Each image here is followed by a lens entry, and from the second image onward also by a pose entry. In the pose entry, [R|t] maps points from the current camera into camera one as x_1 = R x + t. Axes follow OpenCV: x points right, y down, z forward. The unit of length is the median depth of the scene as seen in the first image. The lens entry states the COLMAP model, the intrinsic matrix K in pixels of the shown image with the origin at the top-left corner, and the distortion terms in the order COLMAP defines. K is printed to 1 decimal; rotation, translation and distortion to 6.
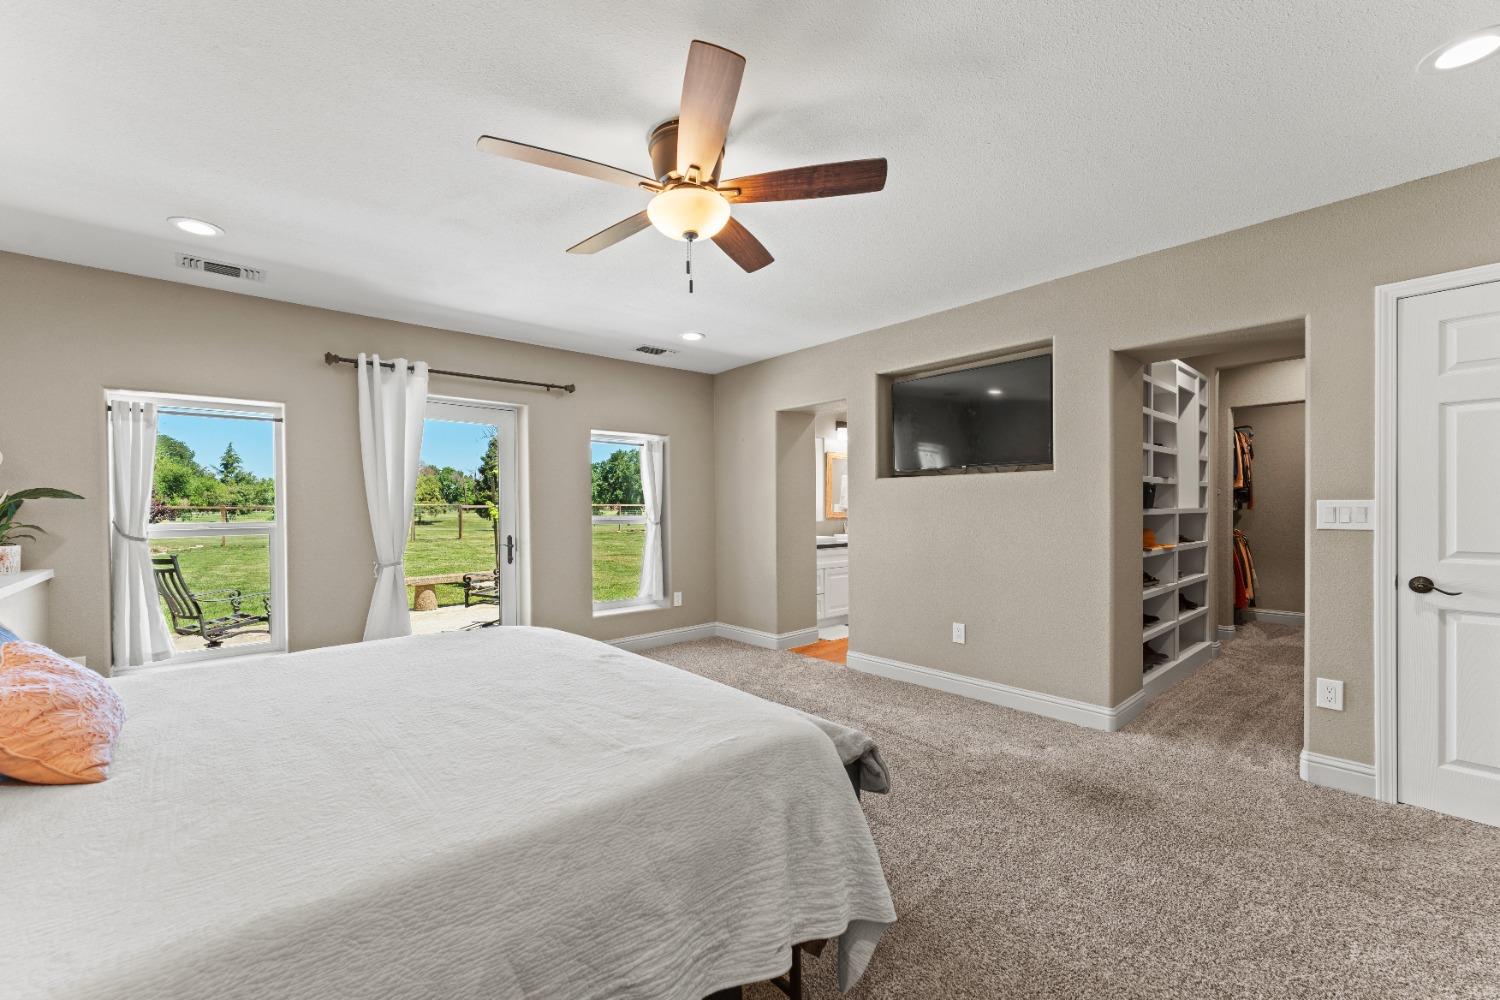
lens RADIAL K [[606.8, 0, 754.7], [0, 606.8, 532.4], [0, 0, 1]] dist [0.000908, 0.000086]
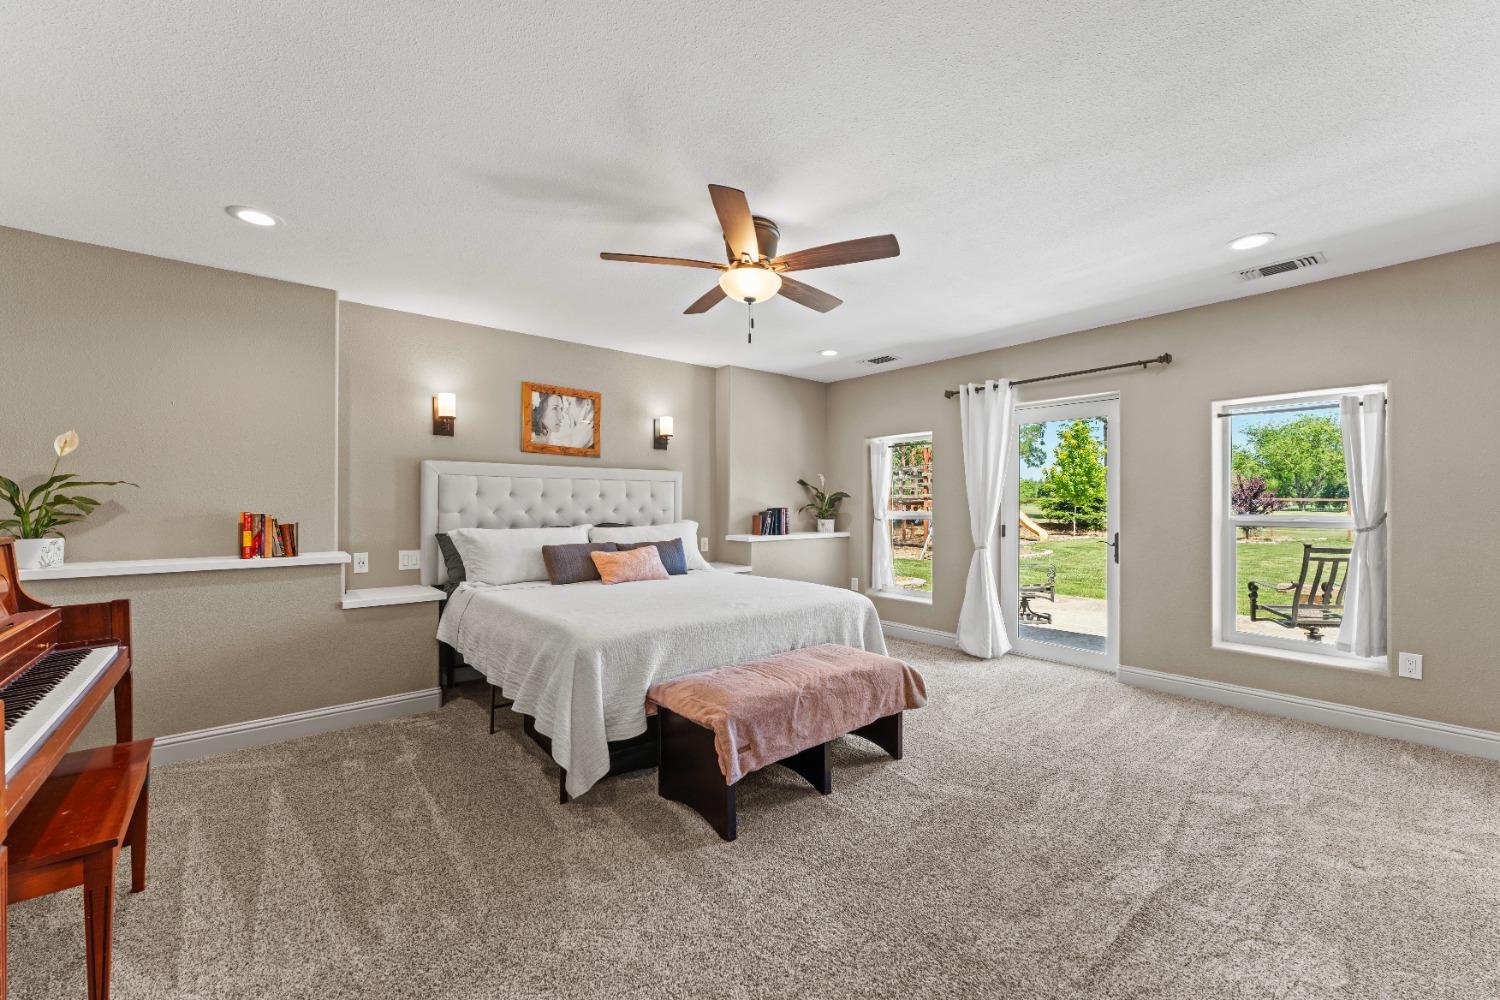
lens RADIAL K [[606.0, 0, 749.3], [0, 606.0, 506.2], [0, 0, 1]] dist [0.000365, -0.000038]
pose [[-0.034306, 0.010757, -0.999353, 0.658976], [-0.040770, 0.999095, 0.012153, -0.028745], [0.998579, 0.041161, -0.033836, 0.571459]]
